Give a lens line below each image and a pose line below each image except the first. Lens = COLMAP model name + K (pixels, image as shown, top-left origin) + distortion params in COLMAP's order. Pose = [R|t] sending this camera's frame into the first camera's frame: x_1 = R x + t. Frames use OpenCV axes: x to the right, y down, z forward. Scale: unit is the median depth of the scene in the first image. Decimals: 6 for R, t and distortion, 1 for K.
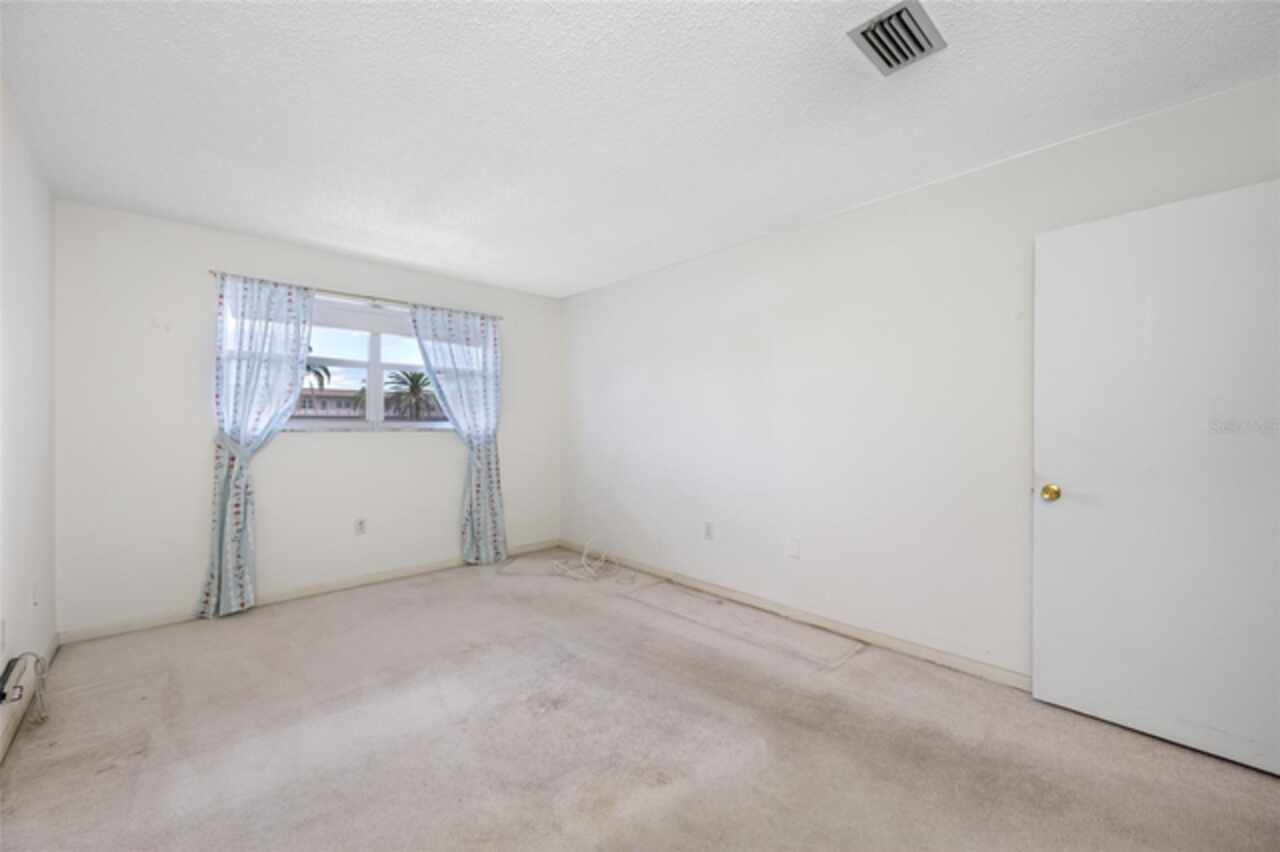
lens RADIAL K [[518.3, 0, 645.2], [0, 518.3, 430.2], [0, 0, 1]] dist [-0.001669, 0.000202]
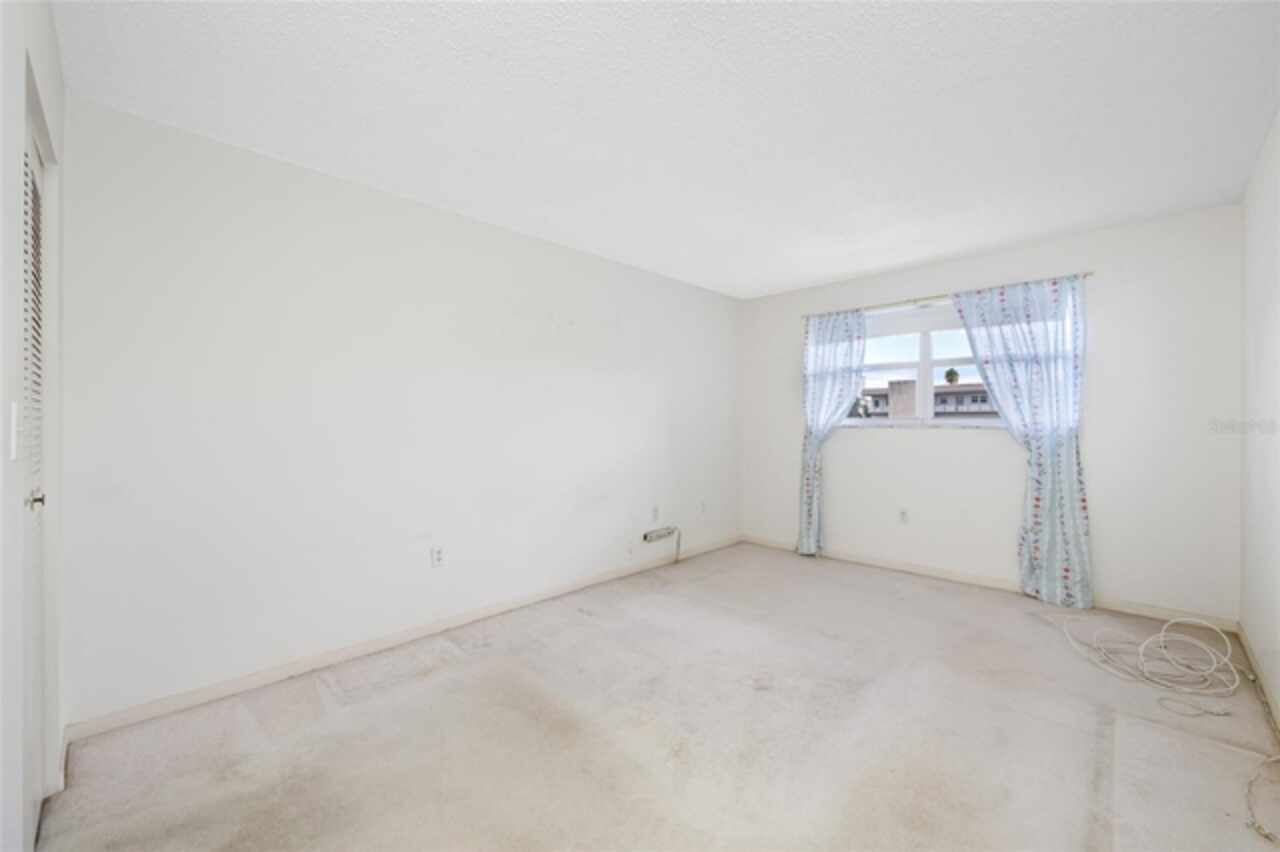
lens RADIAL K [[521.4, 0, 623.2], [0, 521.4, 414.3], [0, 0, 1]] dist [0.000172, 0.000078]
pose [[0.003820, -0.008638, -0.999955, 0.483595], [-0.002814, 0.999959, -0.008649, -0.013637], [0.999989, 0.002847, 0.003796, 0.378198]]
